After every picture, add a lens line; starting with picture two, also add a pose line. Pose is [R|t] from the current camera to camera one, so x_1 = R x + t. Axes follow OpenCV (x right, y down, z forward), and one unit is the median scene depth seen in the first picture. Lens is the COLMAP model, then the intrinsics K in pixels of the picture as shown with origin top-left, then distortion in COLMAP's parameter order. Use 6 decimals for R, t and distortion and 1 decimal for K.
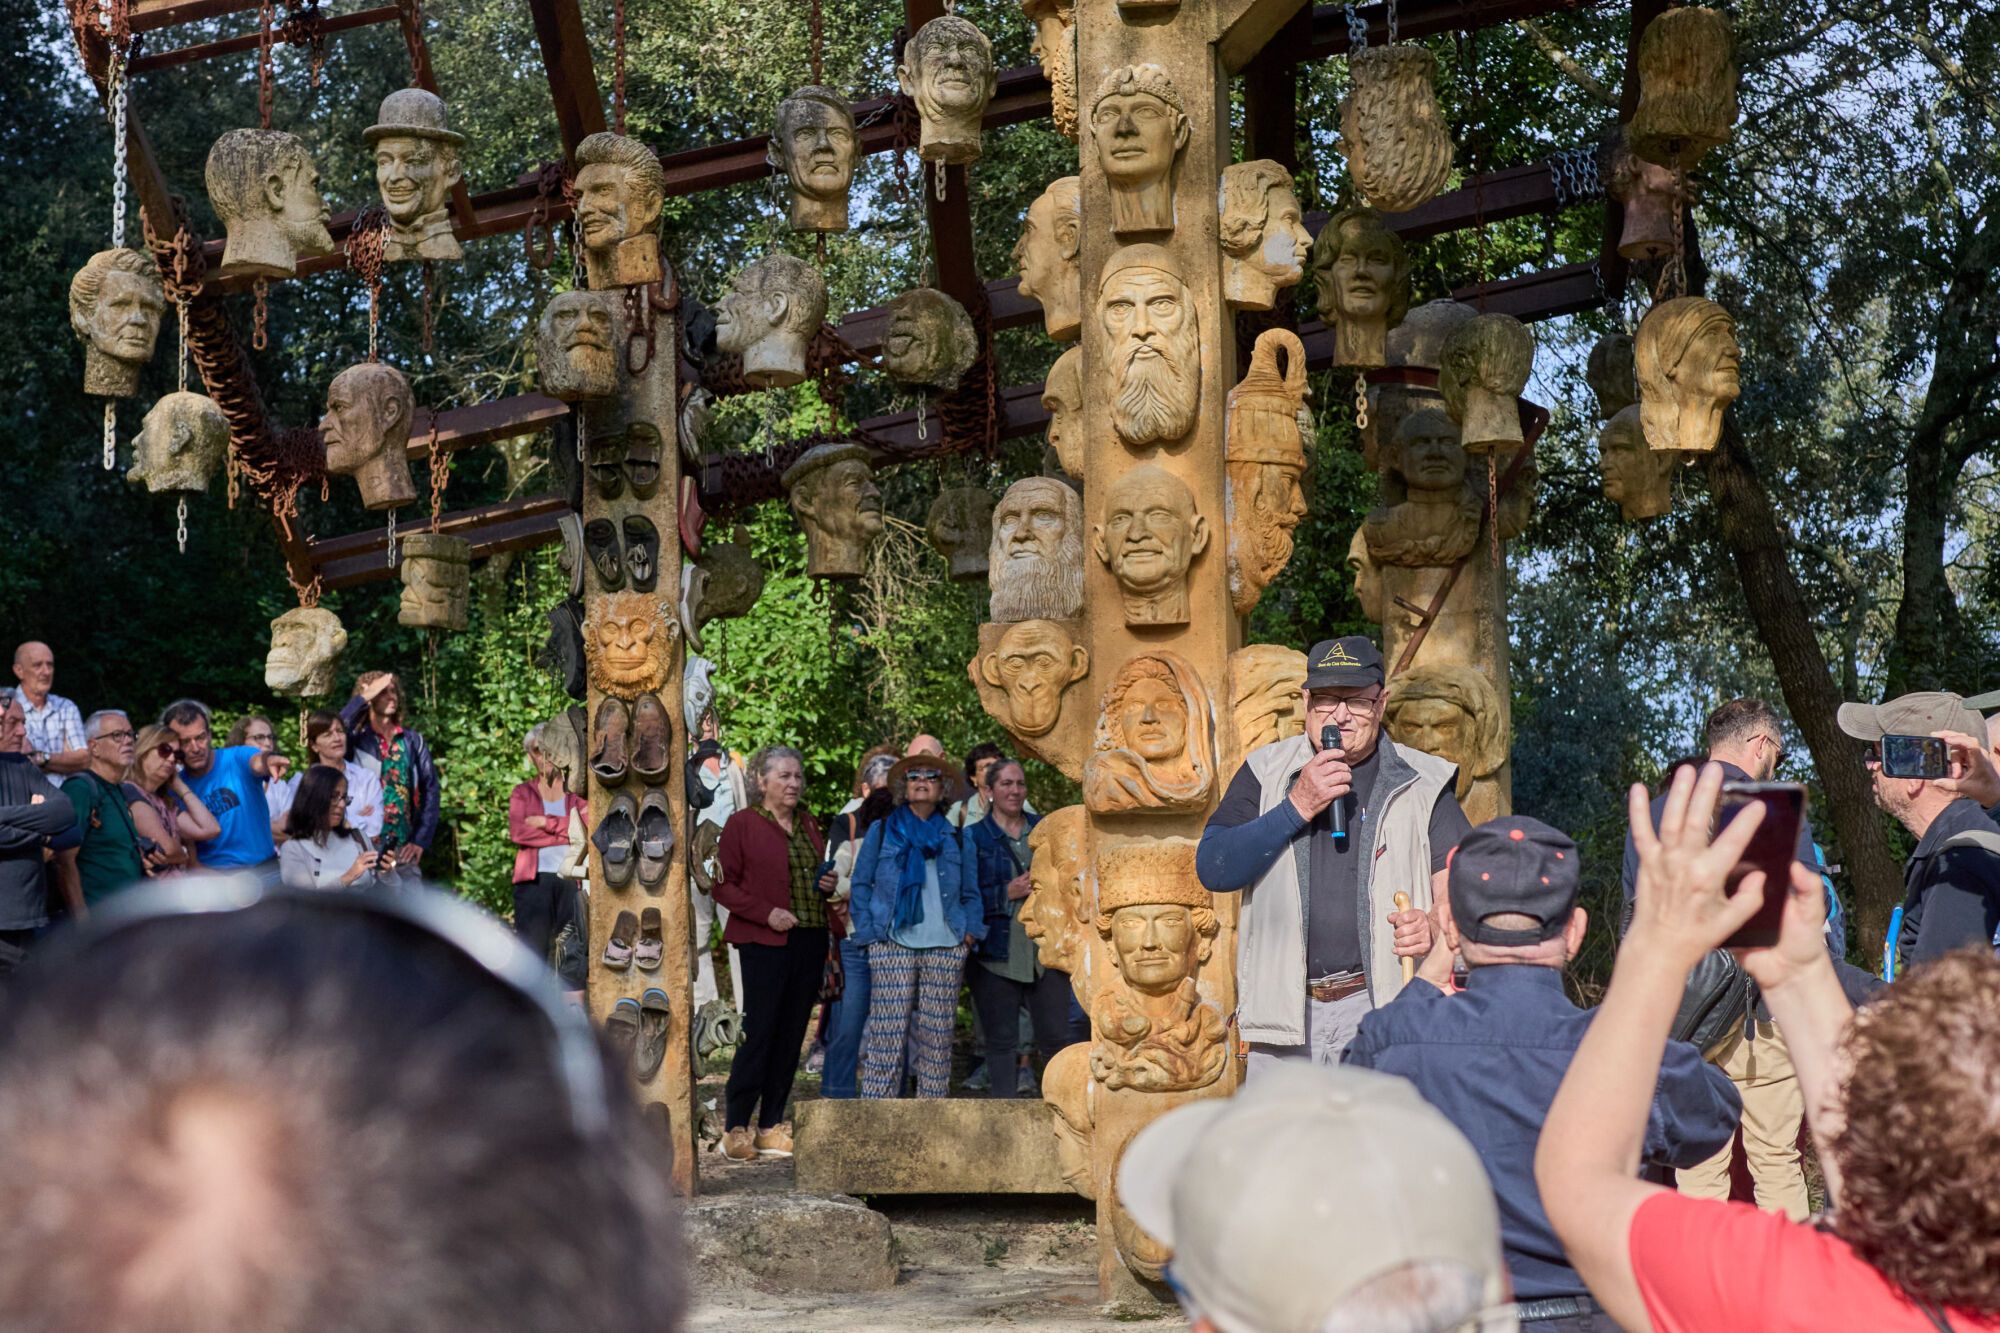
lens RADIAL K [[3027.1, 0, 1001.0], [0, 3027.1, 656.6], [0, 0, 1]] dist [-0.023778, 0.082191]
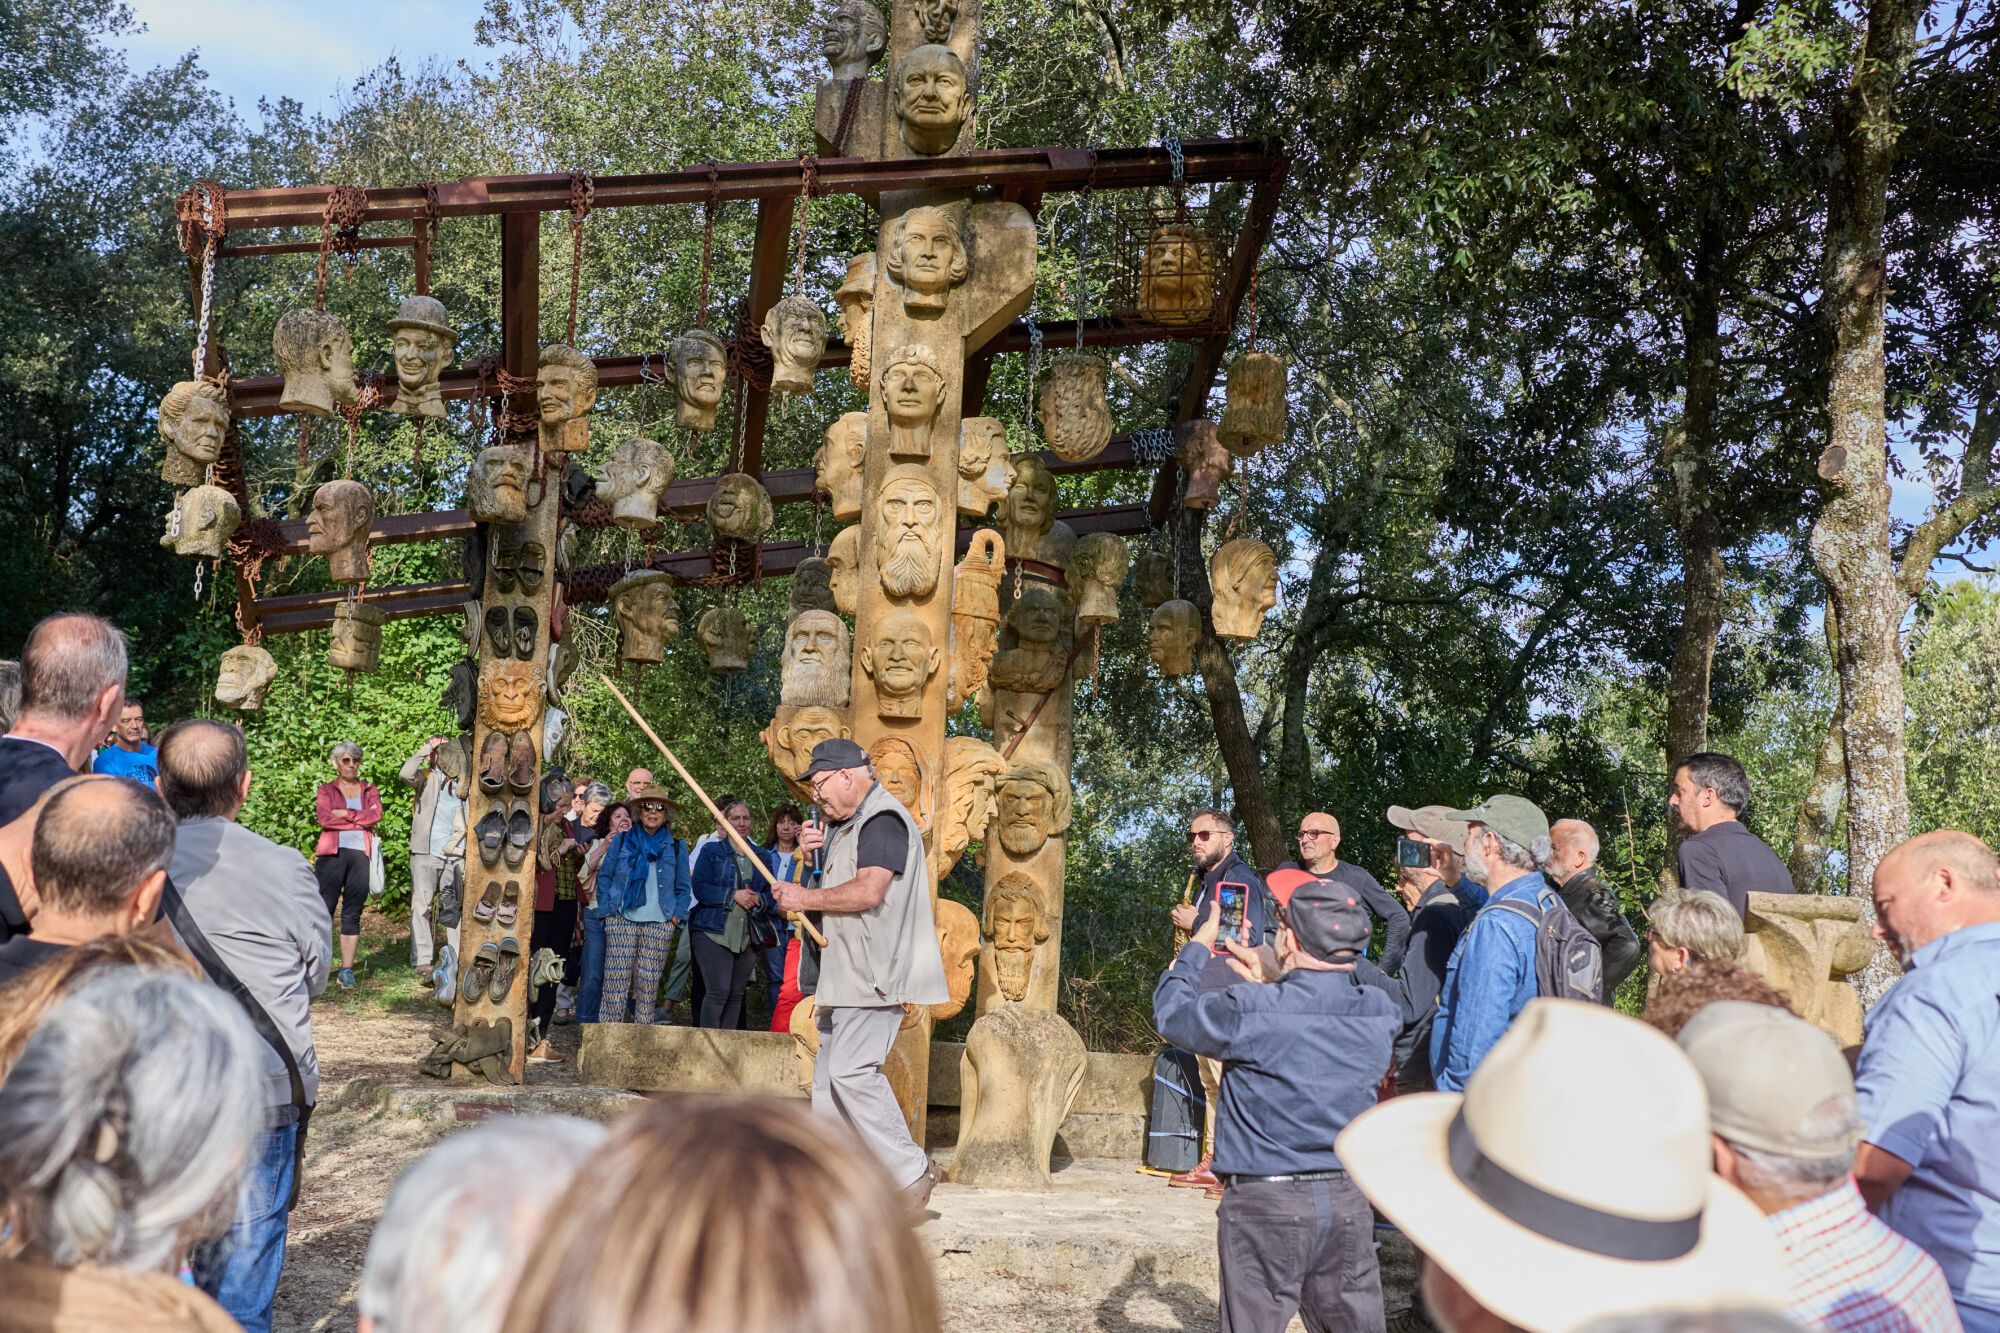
lens RADIAL K [[2138.6, 0, 996.7], [0, 2138.6, 648.7], [0, 0, 1]] dist [-0.009058, 0.015644]
pose [[0.969884, 0.098764, 0.222646, -0.137045], [-0.089613, 0.994677, -0.050864, 0.005134], [-0.226484, 0.029380, 0.973572, -0.039848]]
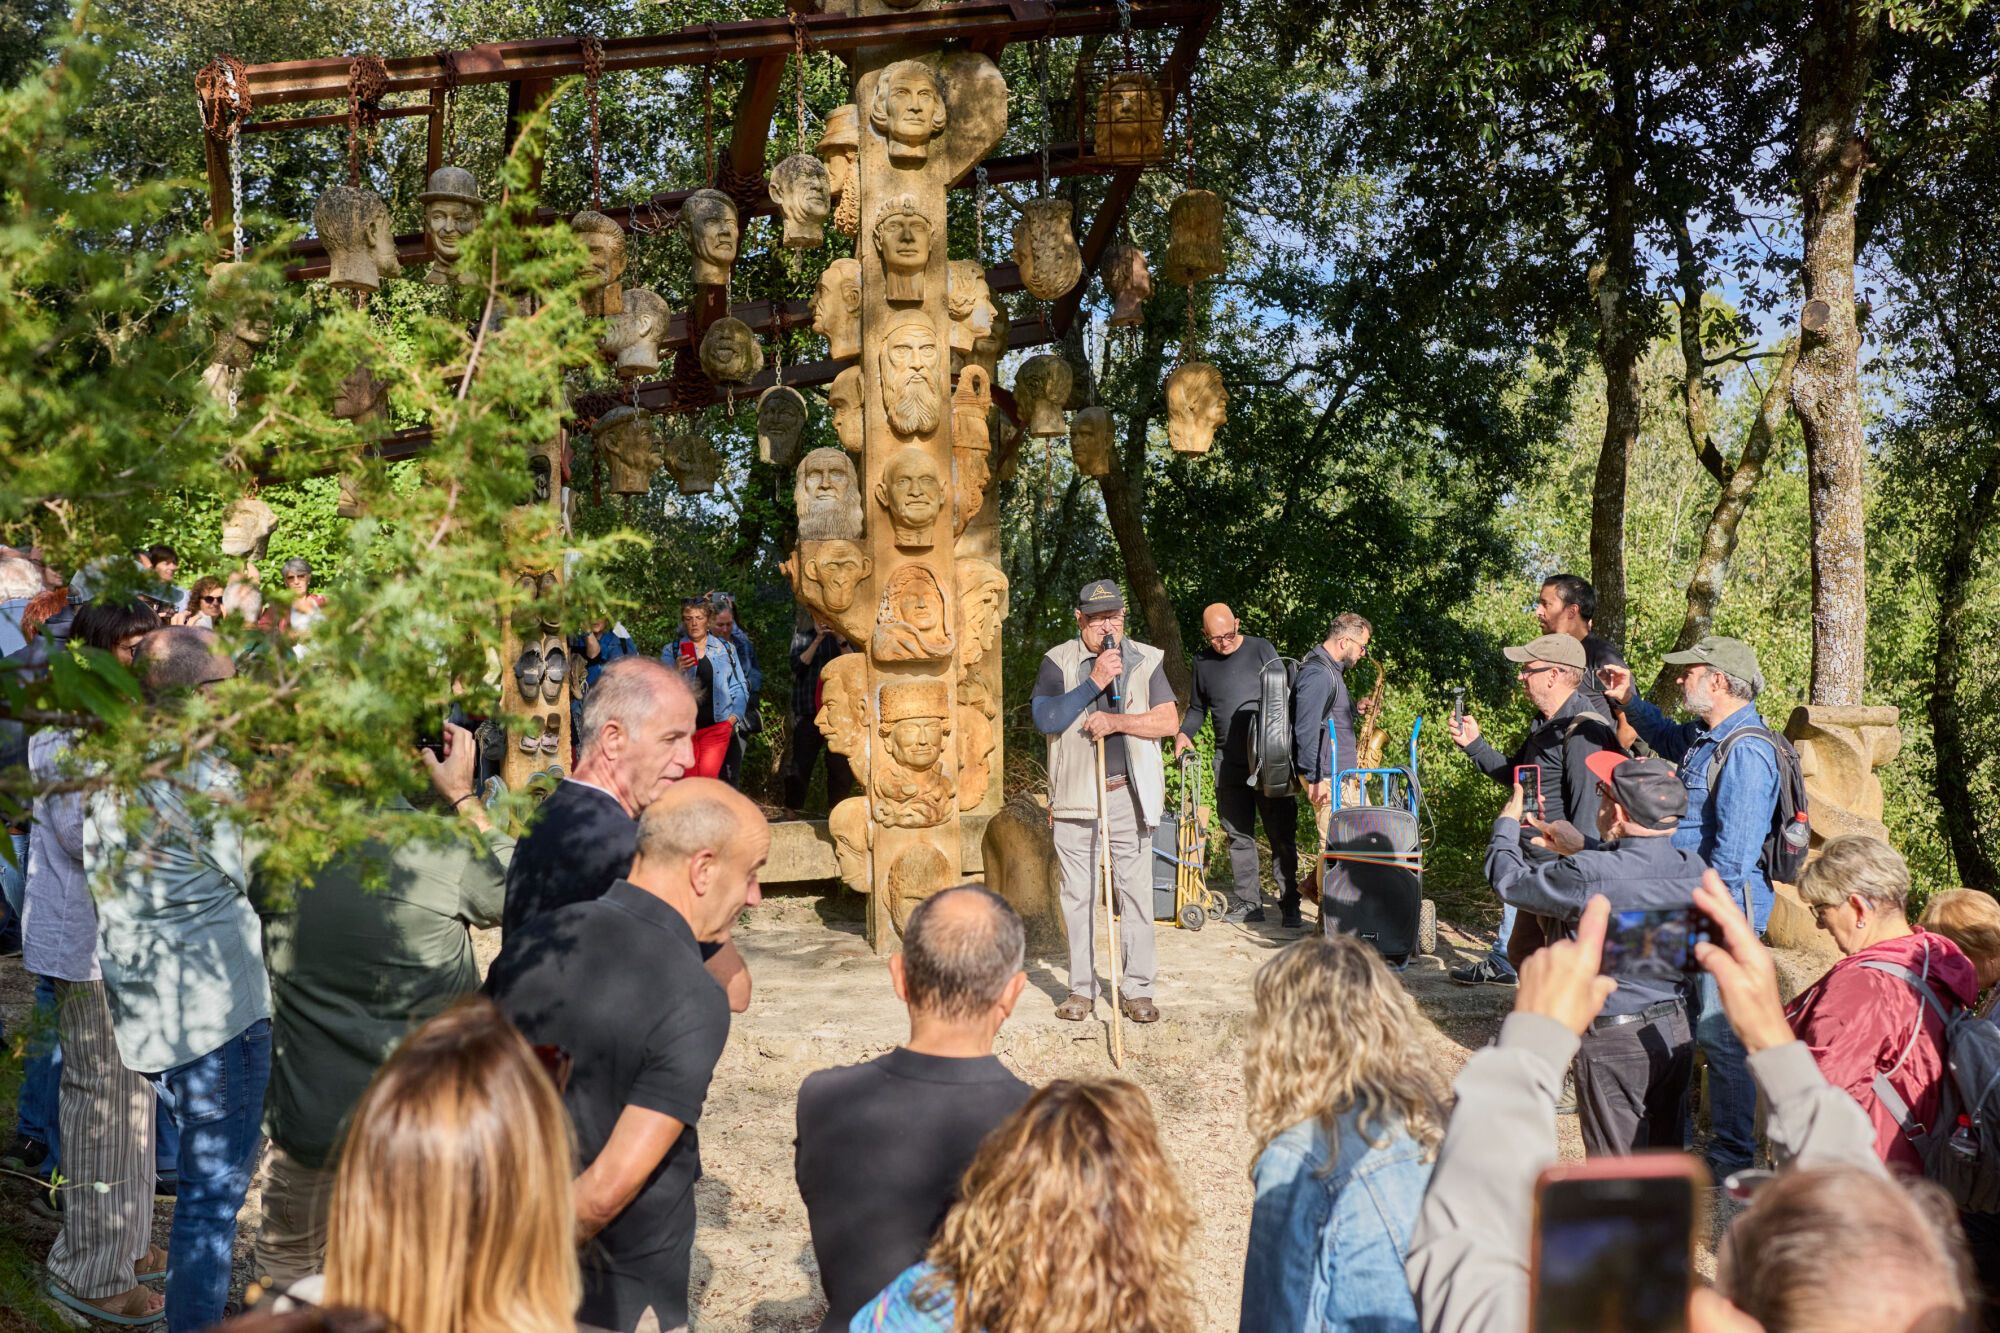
lens RADIAL K [[1892.4, 0, 989.2], [0, 1892.4, 660.7], [0, 0, 1]] dist [-0.009917, -0.016531]
pose [[0.922618, 0.002251, 0.385709, -0.298924], [-0.040020, 0.995145, 0.089921, -0.041341], [-0.383634, -0.098398, 0.918228, 0.035918]]
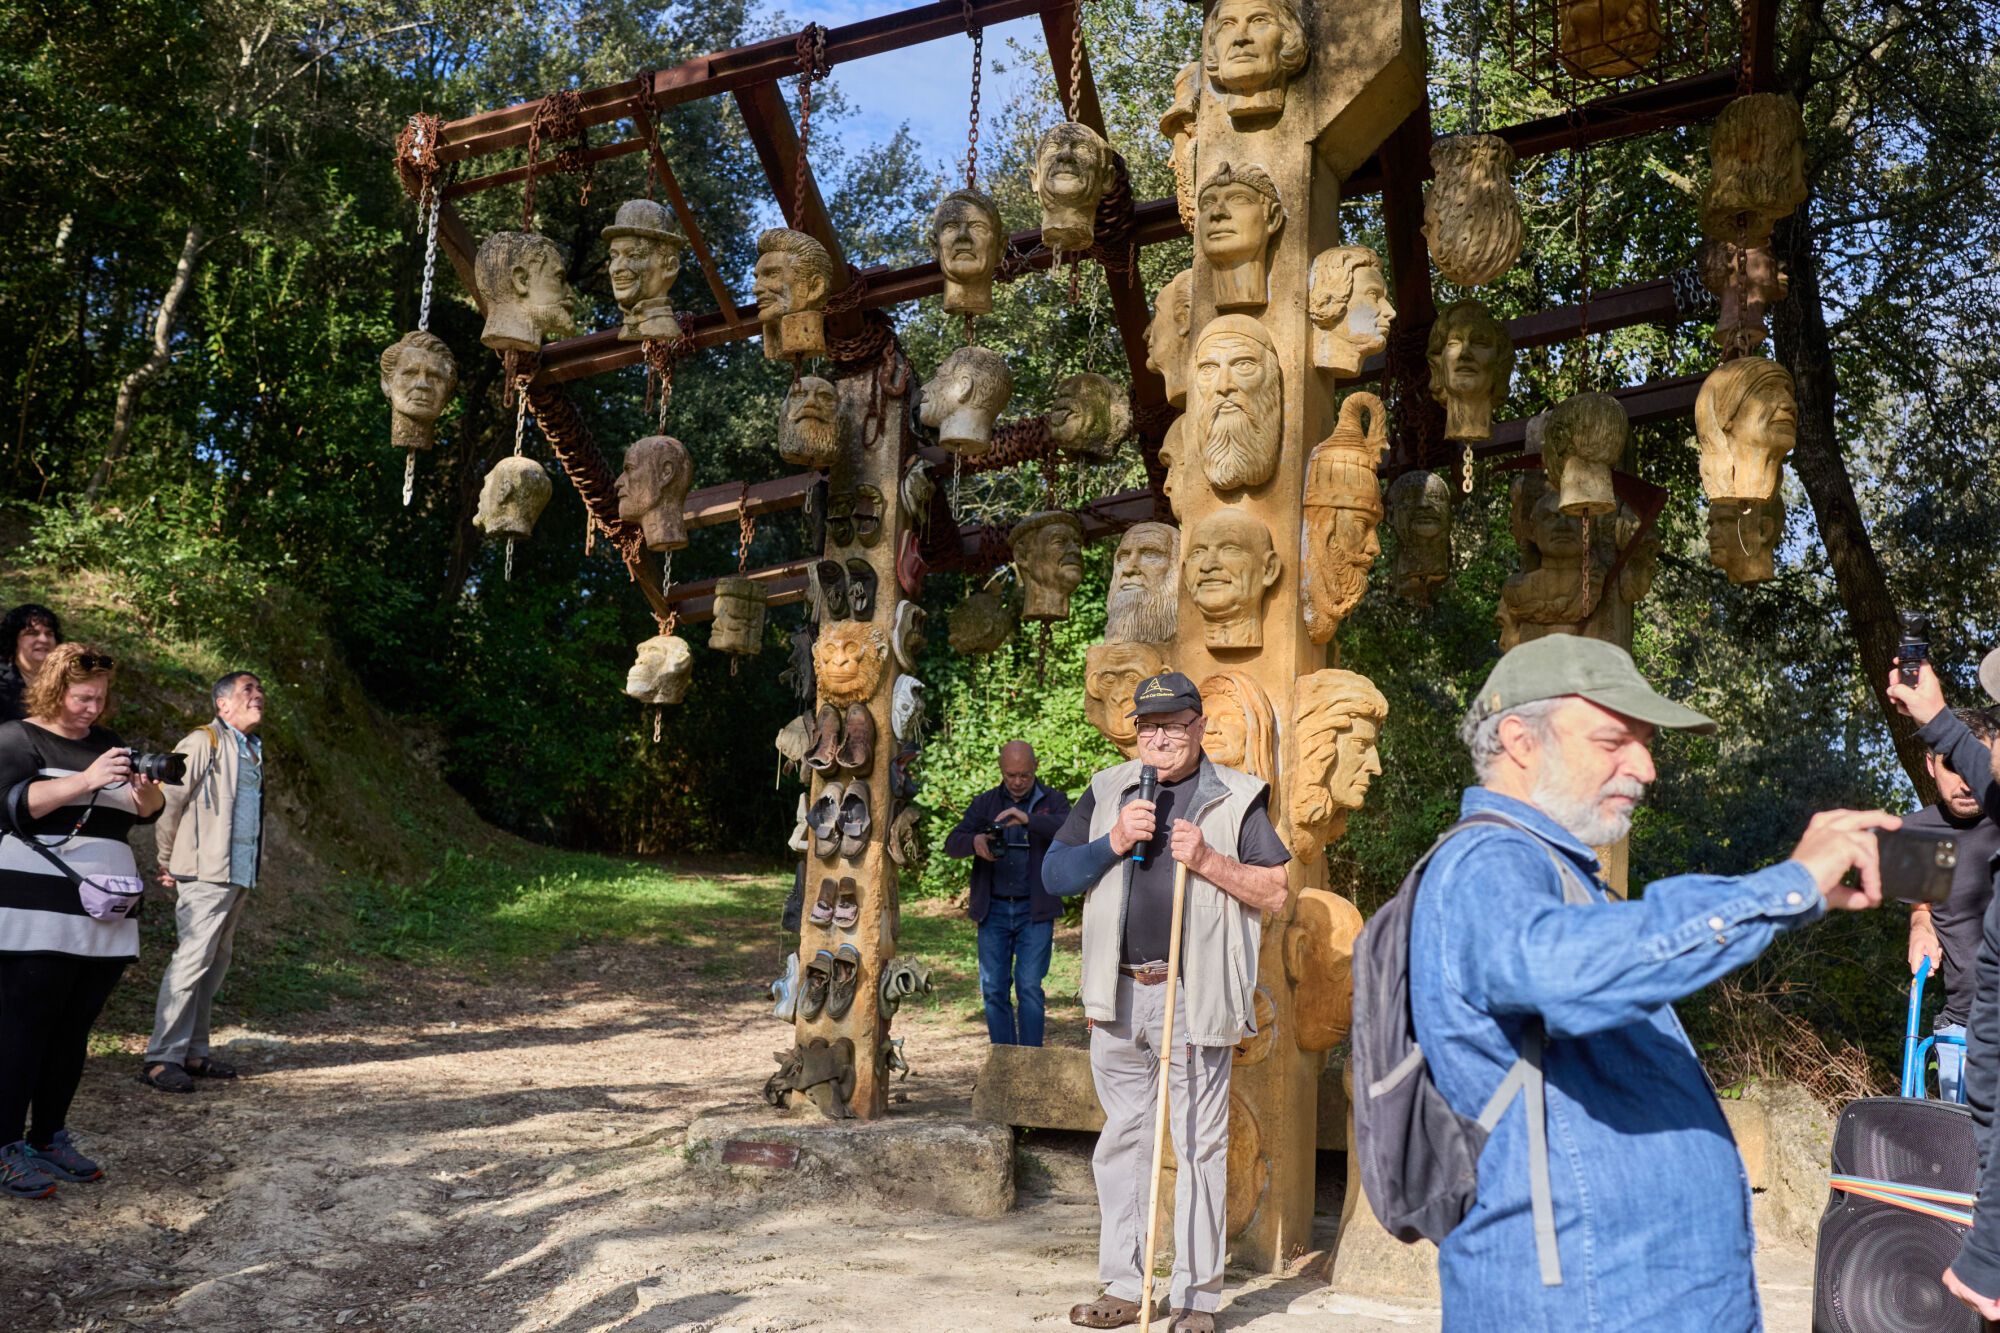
lens RADIAL K [[1886.8, 0, 1000.0], [0, 1886.8, 666.5], [0, 0, 1]] dist [-0.015450, 0.003125]
pose [[0.967857, 0.026196, -0.250135, 0.139824], [-0.034886, 0.998930, -0.030371, 0.020078], [0.249071, 0.038121, 0.967735, 0.290900]]
